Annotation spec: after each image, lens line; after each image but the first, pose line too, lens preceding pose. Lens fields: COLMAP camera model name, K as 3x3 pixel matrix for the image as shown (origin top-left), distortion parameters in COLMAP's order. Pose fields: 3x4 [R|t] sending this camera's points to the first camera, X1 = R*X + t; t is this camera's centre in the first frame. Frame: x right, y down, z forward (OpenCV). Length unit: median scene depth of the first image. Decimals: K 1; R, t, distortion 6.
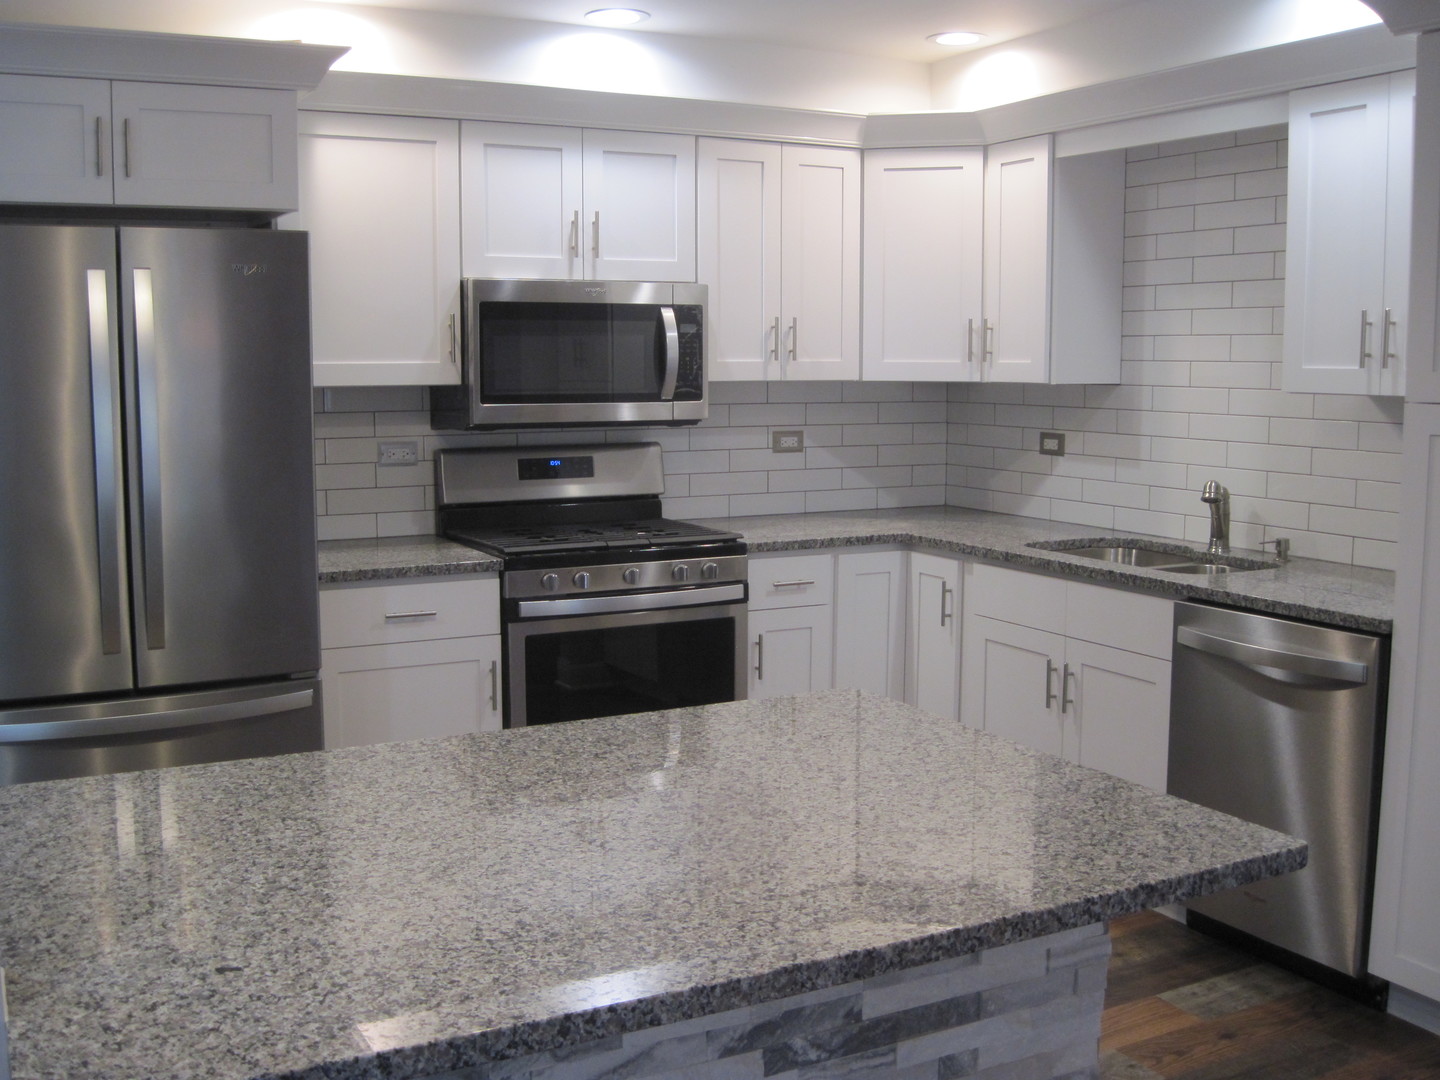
lens RADIAL K [[1481.9, 0, 689.9], [0, 1481.9, 536.3], [0, 0, 1]] dist [-0.111135, 0.021828]
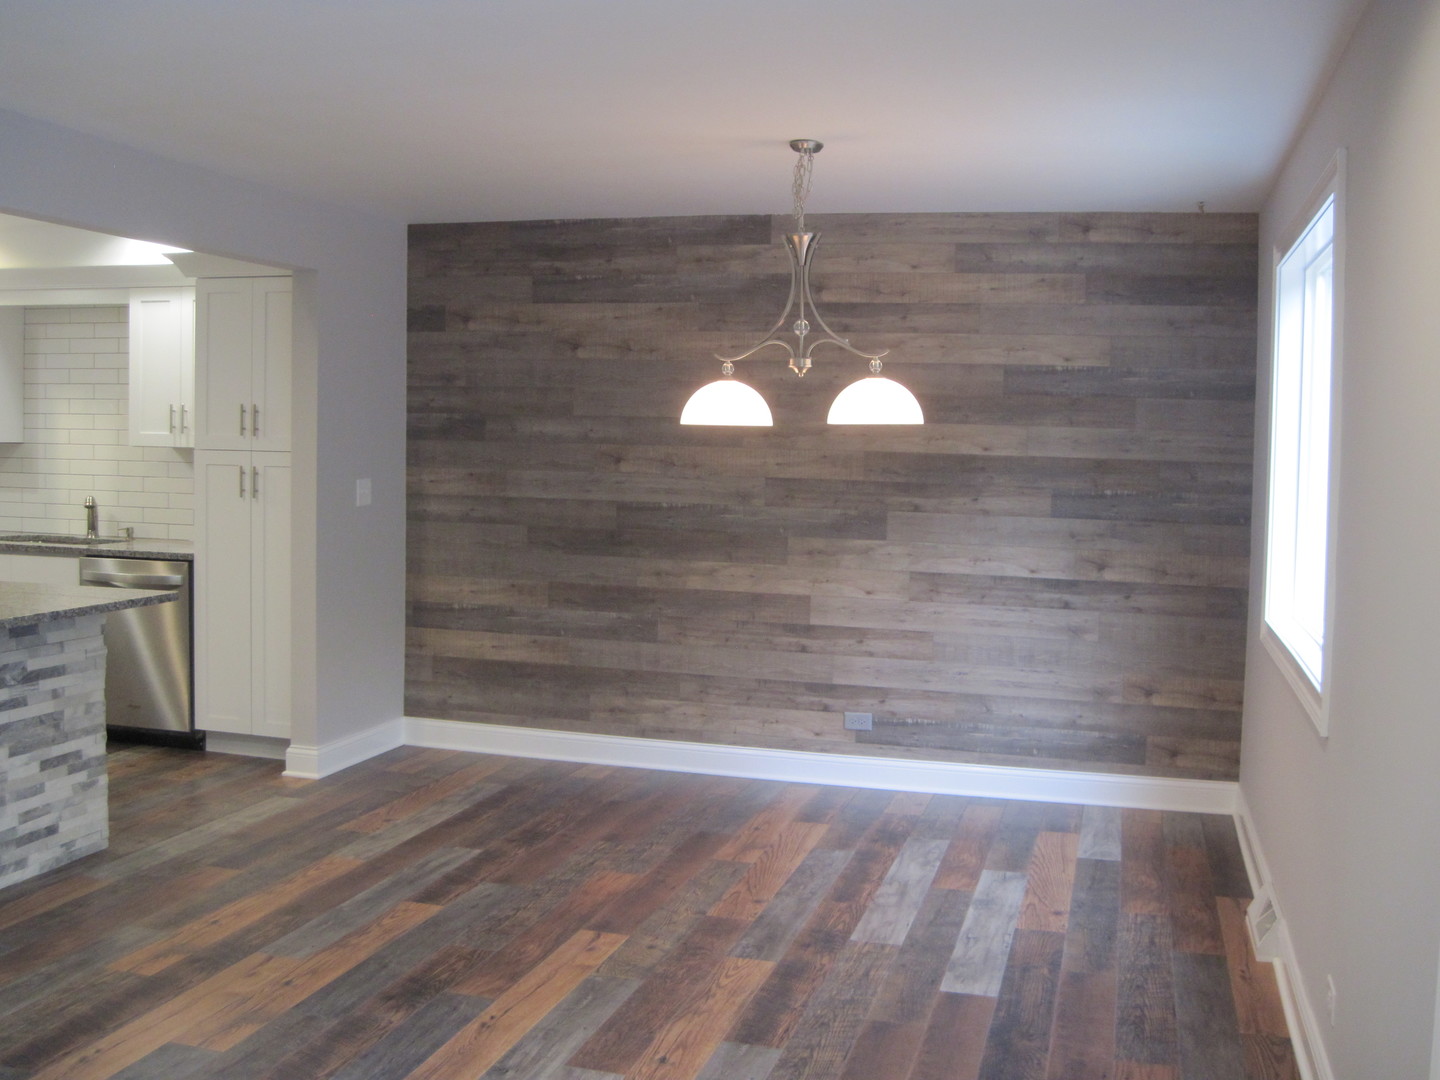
lens RADIAL K [[1481.9, 0, 689.9], [0, 1481.9, 536.3], [0, 0, 1]] dist [-0.111135, 0.021828]
pose [[0.696252, -0.029399, 0.717195, -0.370777], [0.062856, 0.997820, -0.020118, 0.084527], [-0.715040, 0.059088, 0.696582, -0.690494]]
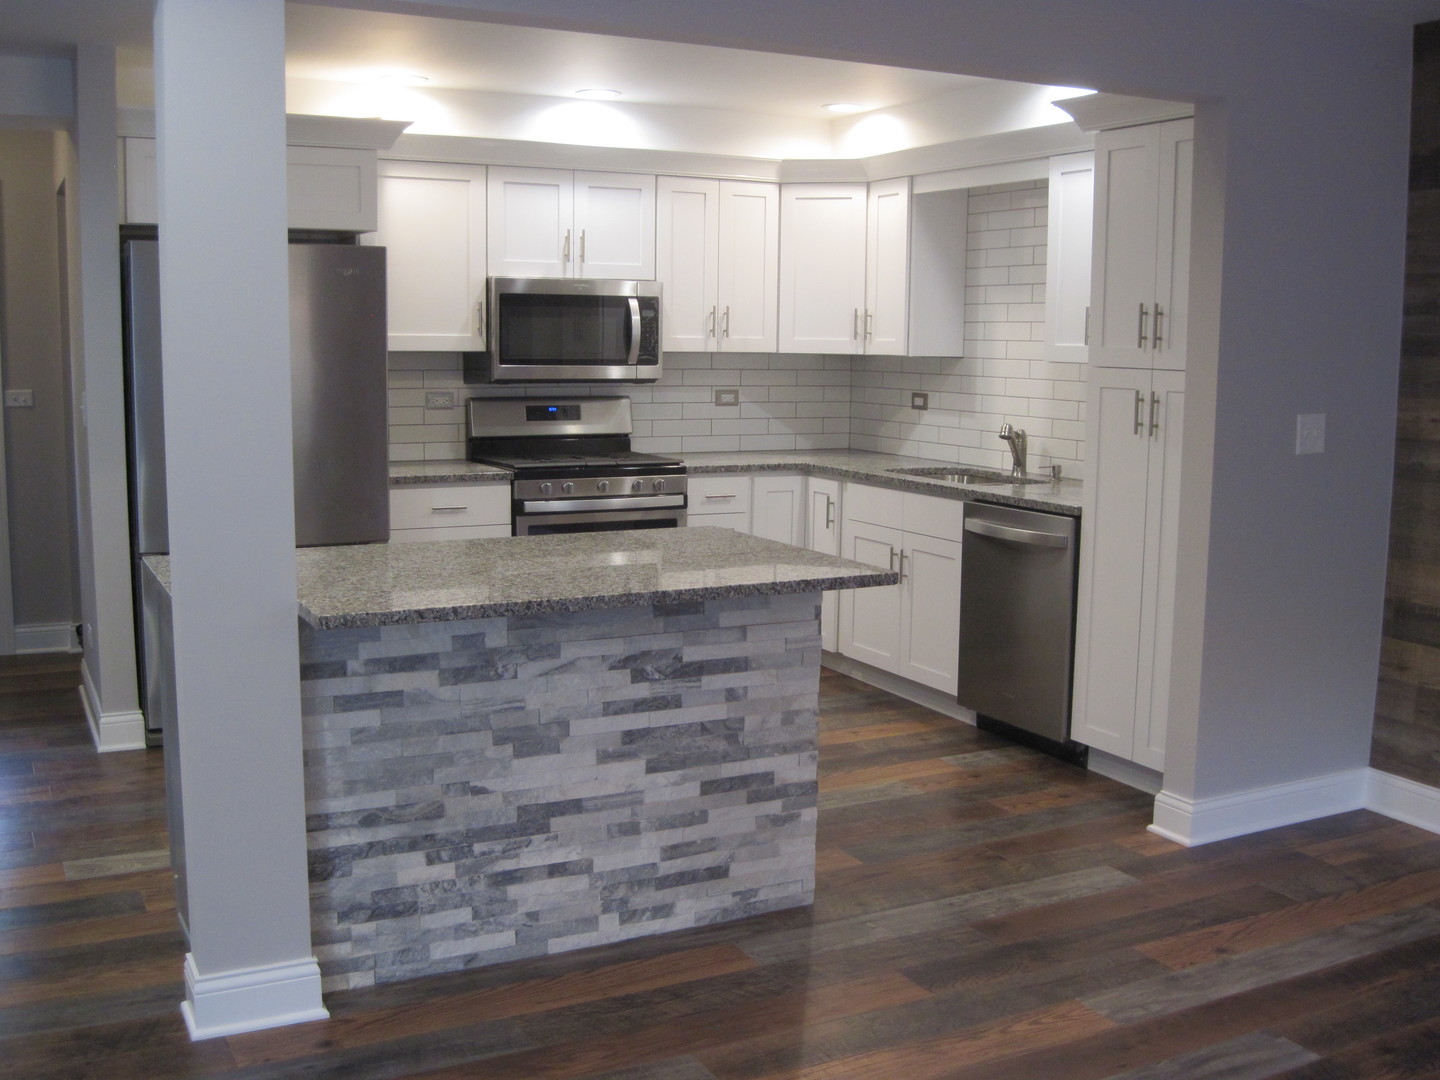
lens RADIAL K [[1481.9, 0, 689.9], [0, 1481.9, 536.3], [0, 0, 1]] dist [-0.111135, 0.021828]
pose [[0.999827, 0.014099, -0.012104, 0.059297], [-0.013930, 0.999806, 0.013919, 0.051316], [0.012298, -0.013748, 0.999830, -0.408979]]
